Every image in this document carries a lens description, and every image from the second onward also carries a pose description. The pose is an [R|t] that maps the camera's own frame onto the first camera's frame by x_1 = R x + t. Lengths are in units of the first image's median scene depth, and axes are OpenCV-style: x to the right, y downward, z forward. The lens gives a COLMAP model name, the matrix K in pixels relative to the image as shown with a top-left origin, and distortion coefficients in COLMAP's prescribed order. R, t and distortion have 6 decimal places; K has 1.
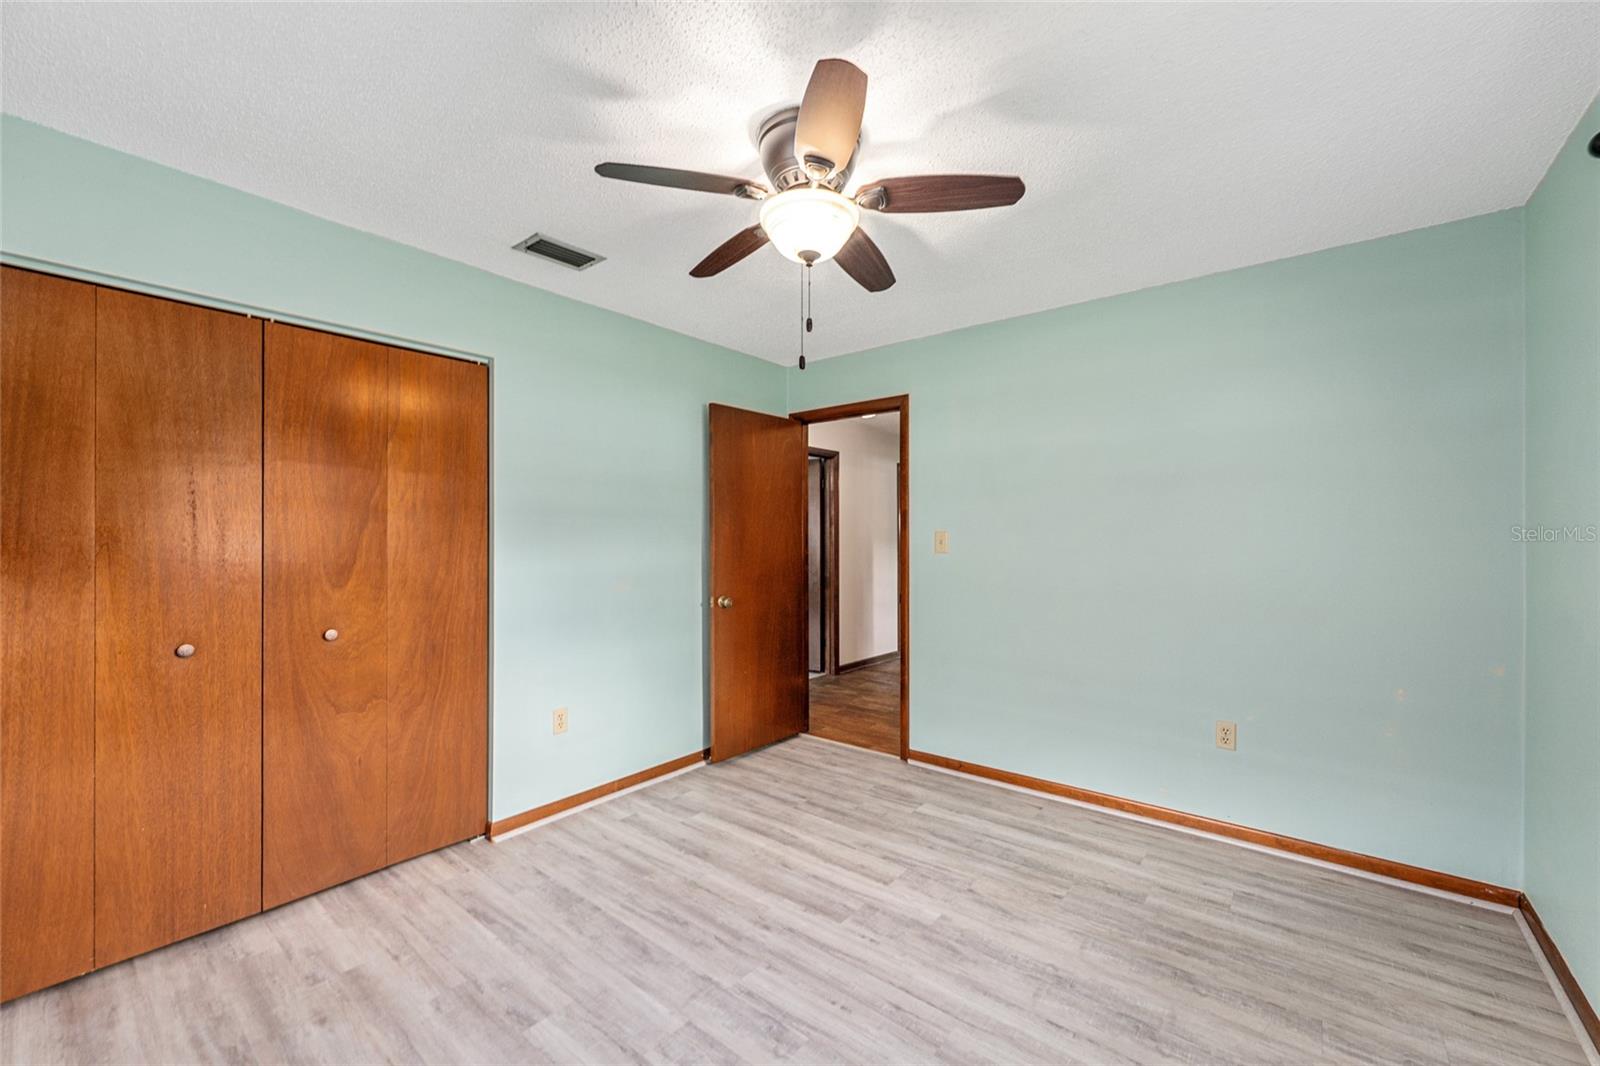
lens RADIAL K [[643.5, 0, 795.2], [0, 643.5, 535.0], [0, 0, 1]] dist [-0.000140, -0.000553]
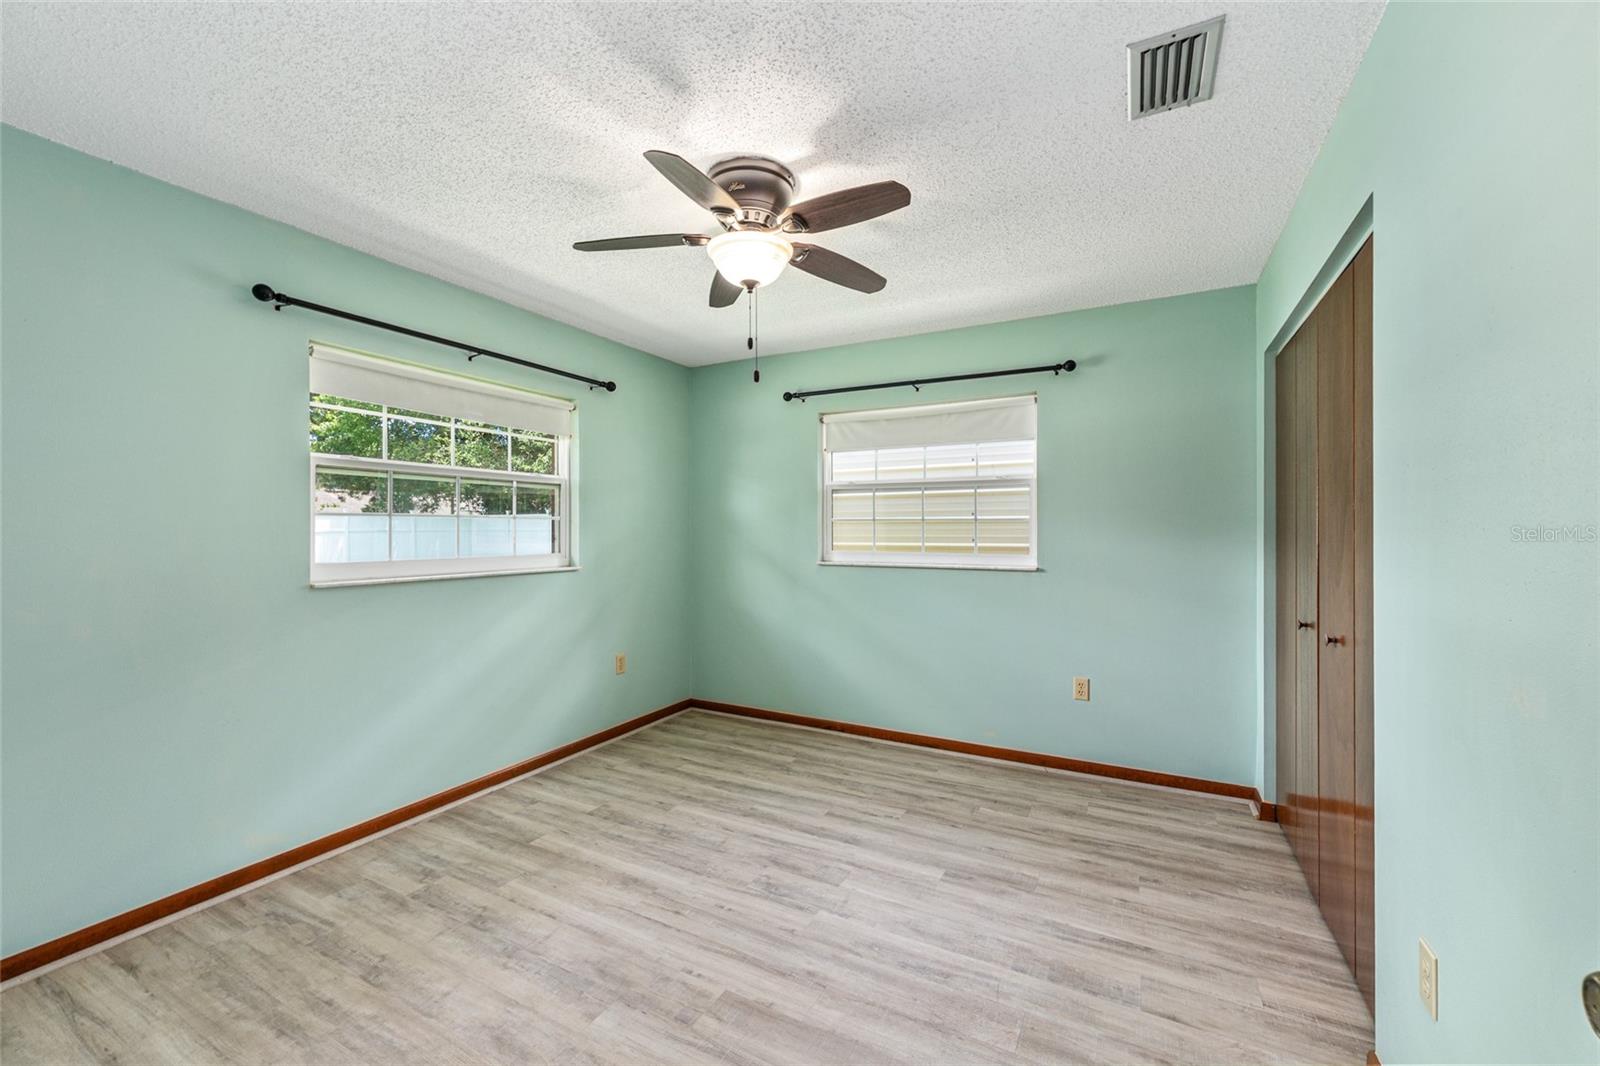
lens RADIAL K [[643.5, 0, 806.7], [0, 643.5, 531.1], [0, 0, 1]] dist [-0.000140, -0.000553]
pose [[-0.979067, 0.001993, -0.203528, 0.145828], [0.002394, 0.999996, -0.001725, 0.013969], [0.203524, -0.002176, -0.979068, 1.978312]]
